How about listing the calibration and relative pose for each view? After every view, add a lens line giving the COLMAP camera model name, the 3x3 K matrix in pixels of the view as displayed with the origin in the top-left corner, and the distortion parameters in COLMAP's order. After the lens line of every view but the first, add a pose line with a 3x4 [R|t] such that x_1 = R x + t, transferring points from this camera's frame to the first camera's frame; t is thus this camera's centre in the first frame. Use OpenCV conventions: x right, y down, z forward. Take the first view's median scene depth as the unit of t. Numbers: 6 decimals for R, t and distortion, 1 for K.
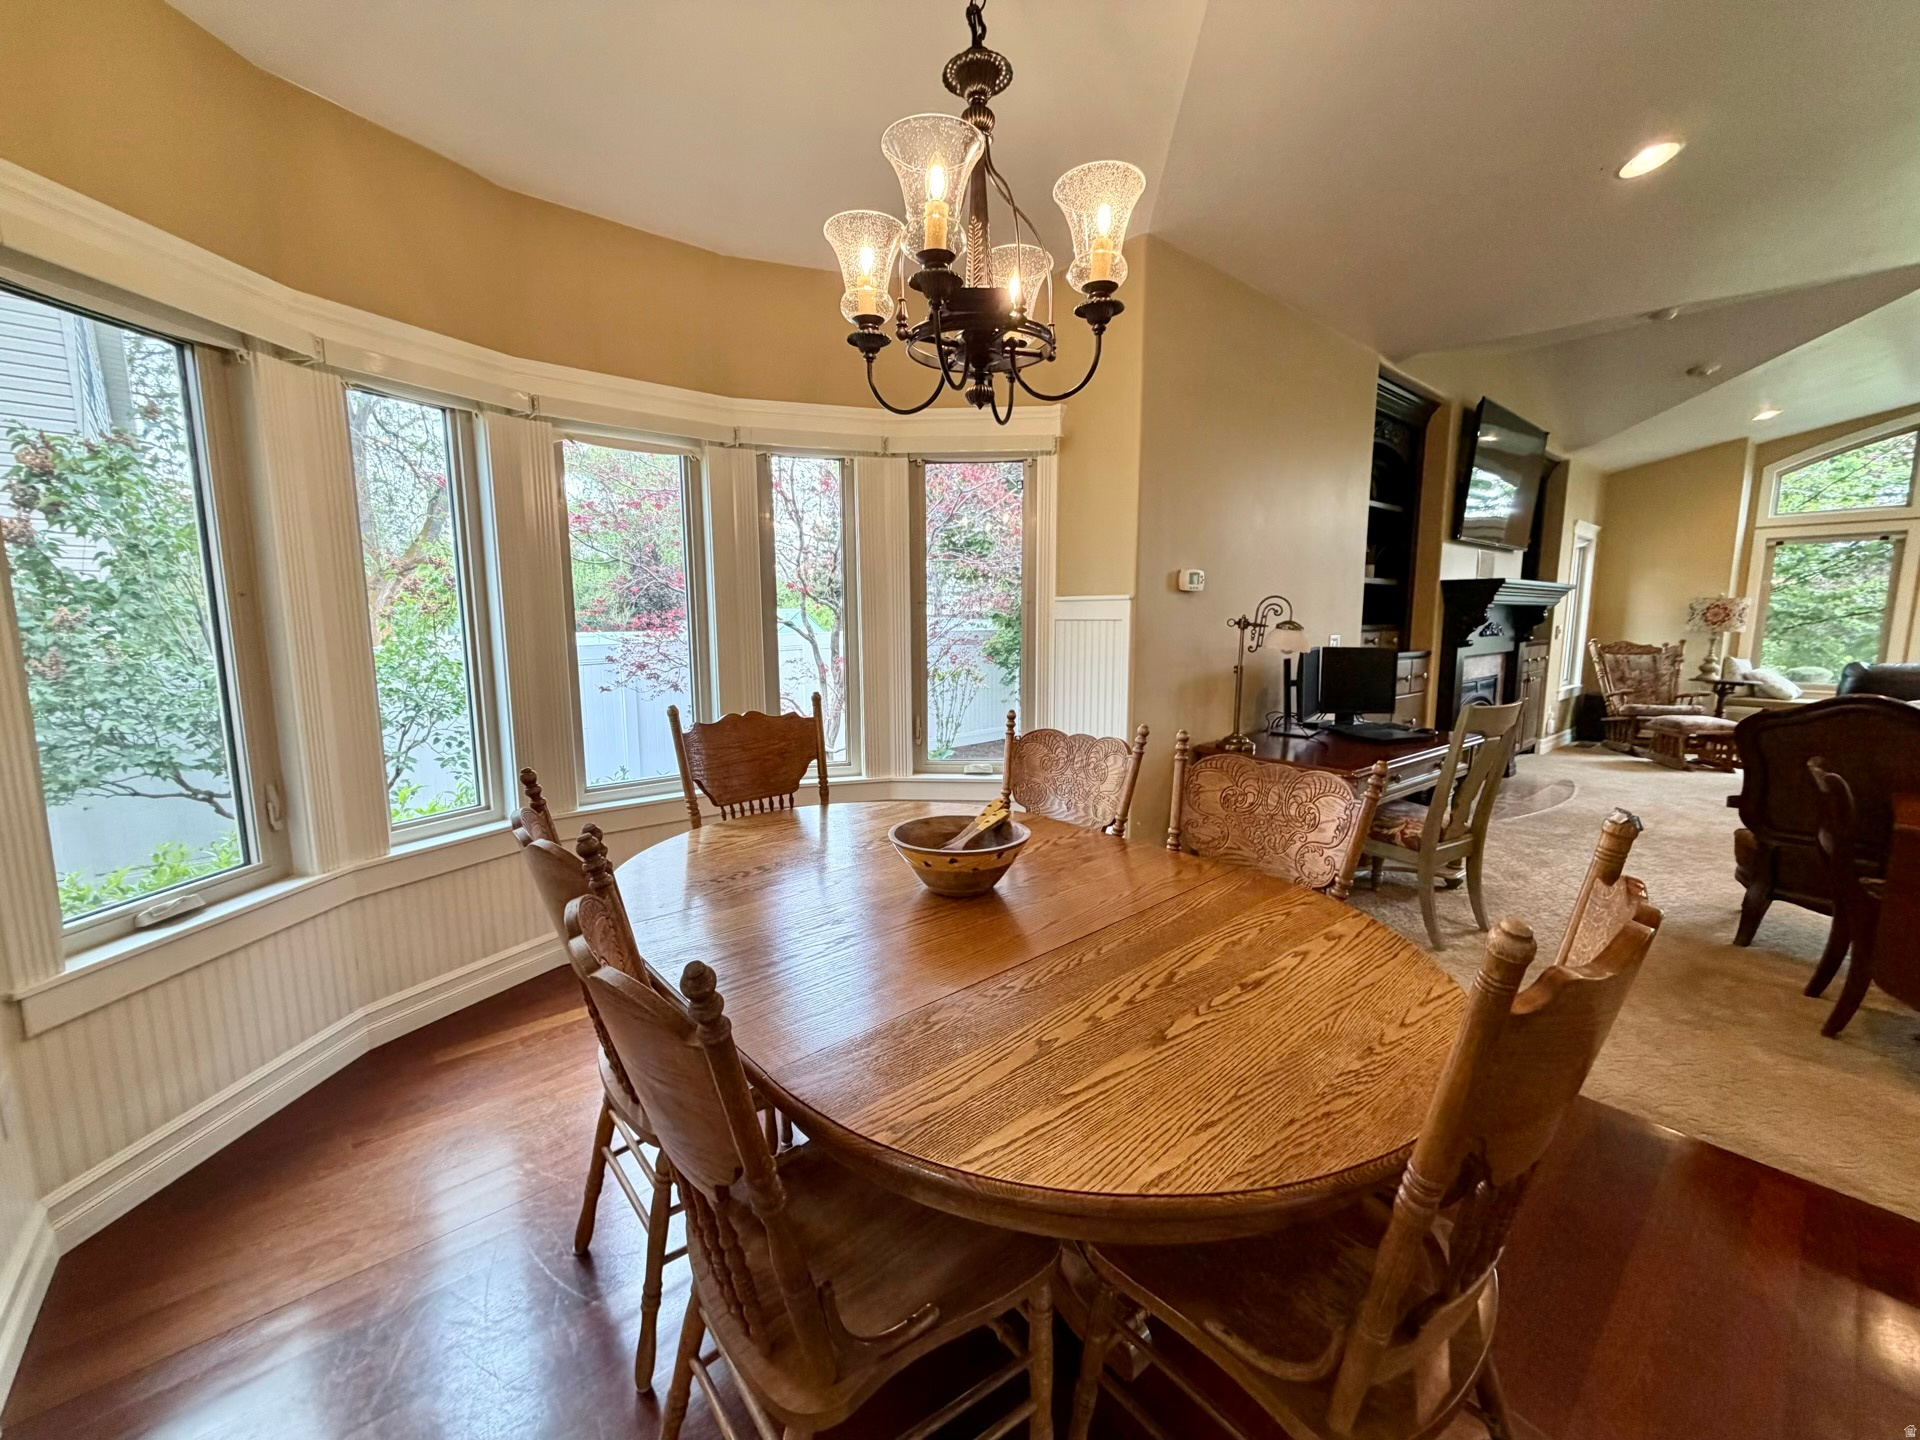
lens RADIAL K [[762.5, 0, 953.4], [0, 762.5, 715.2], [0, 0, 1]] dist [0.001558, 0.000193]
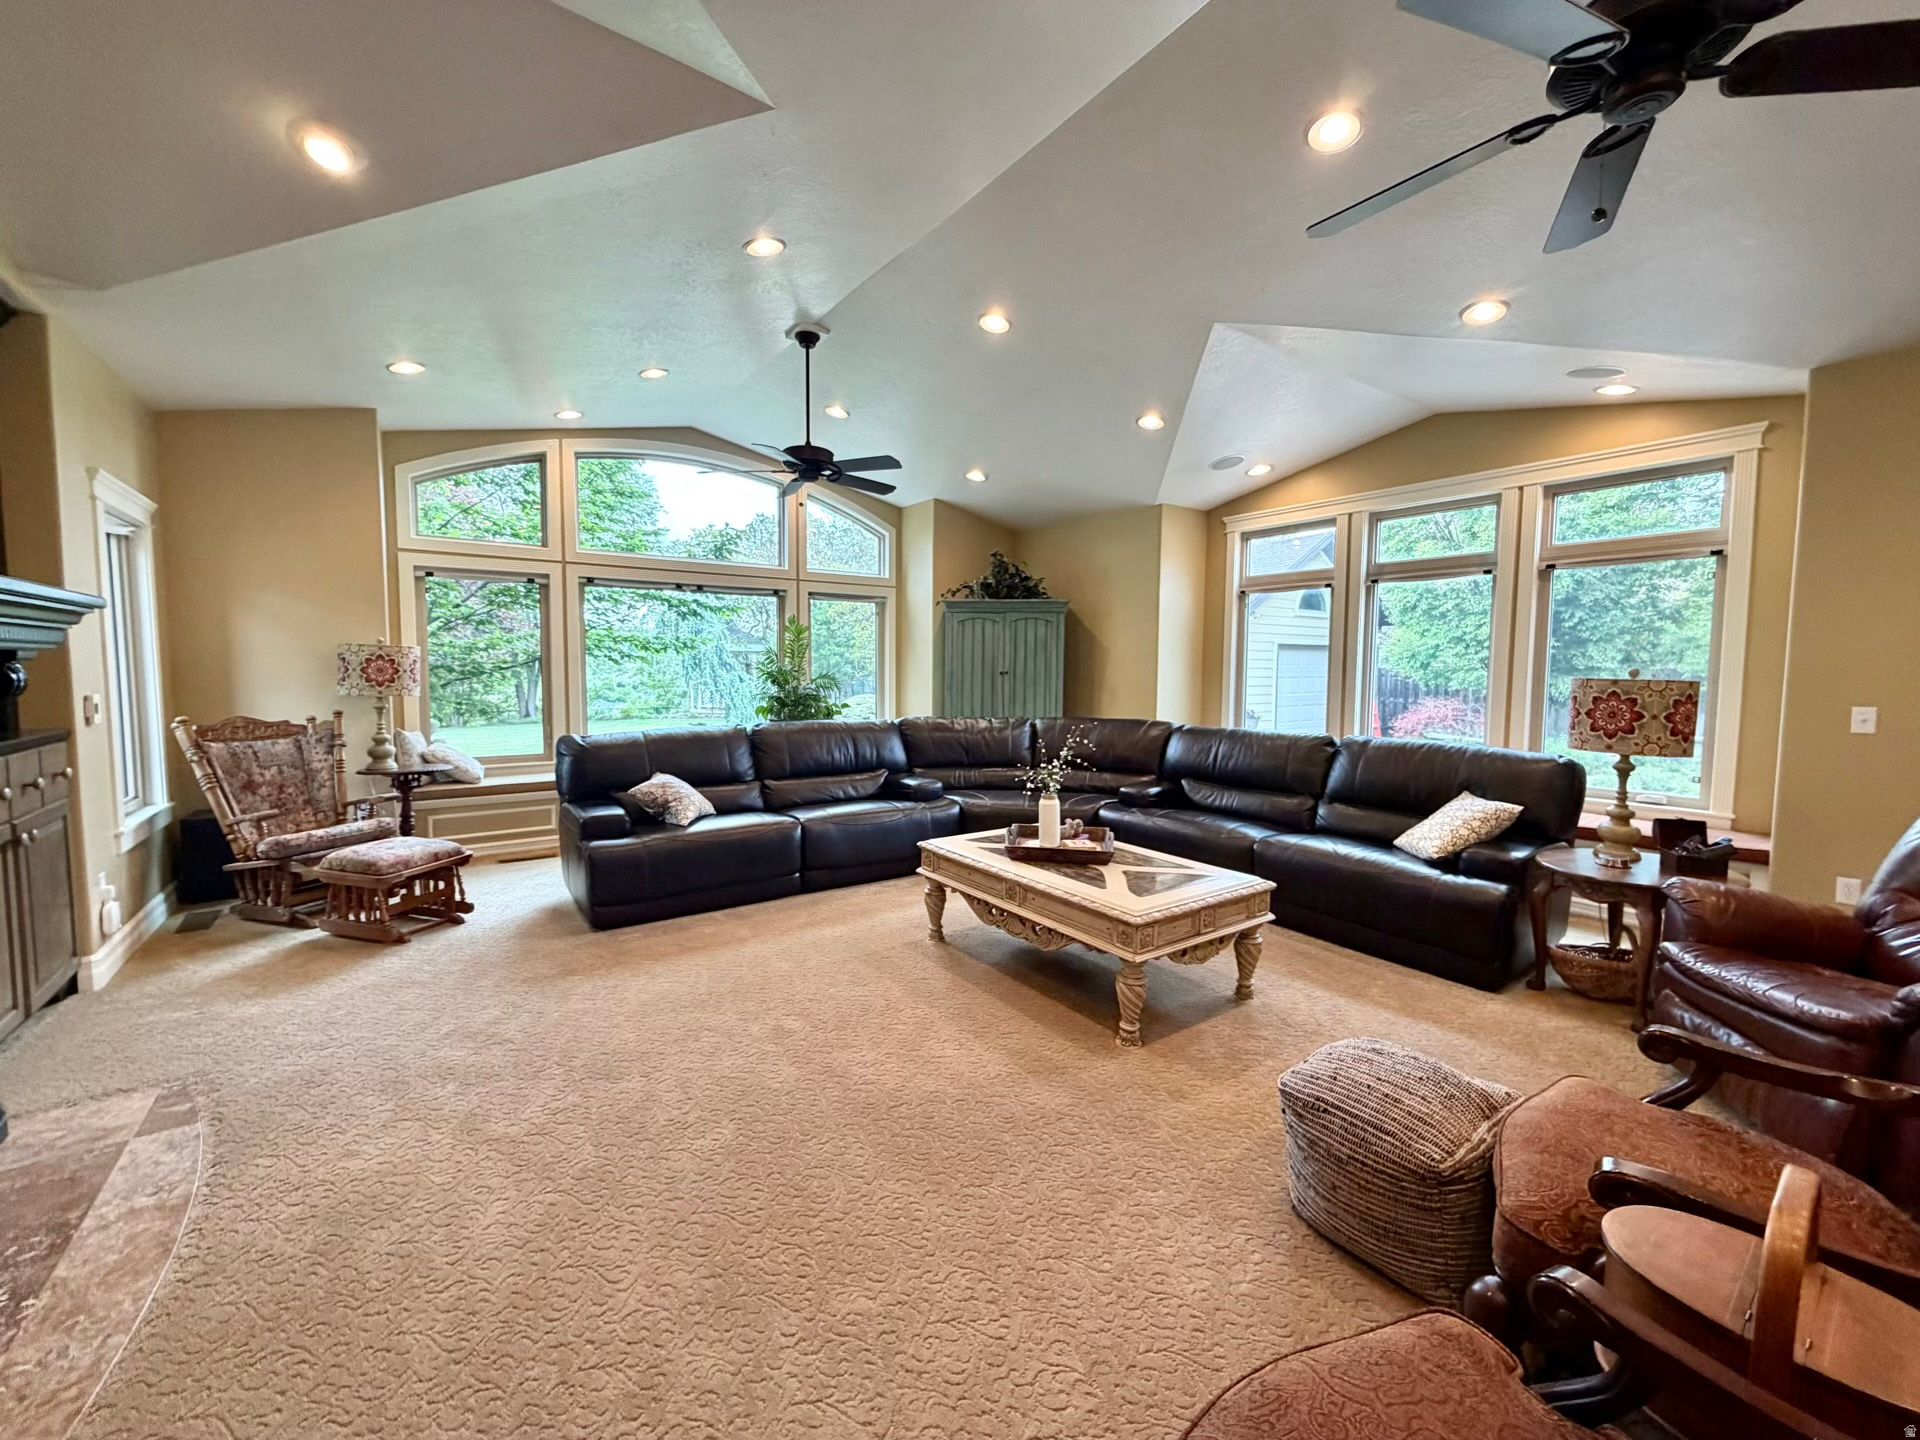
lens RADIAL K [[762.5, 0, 949.6], [0, 762.5, 717.8], [0, 0, 1]] dist [0.001558, 0.000193]
pose [[0.081200, -0.063802, 0.994654, 0.380615], [0.123434, 0.990910, 0.053485, -0.064976], [-0.989025, 0.118431, 0.088338, 0.456147]]
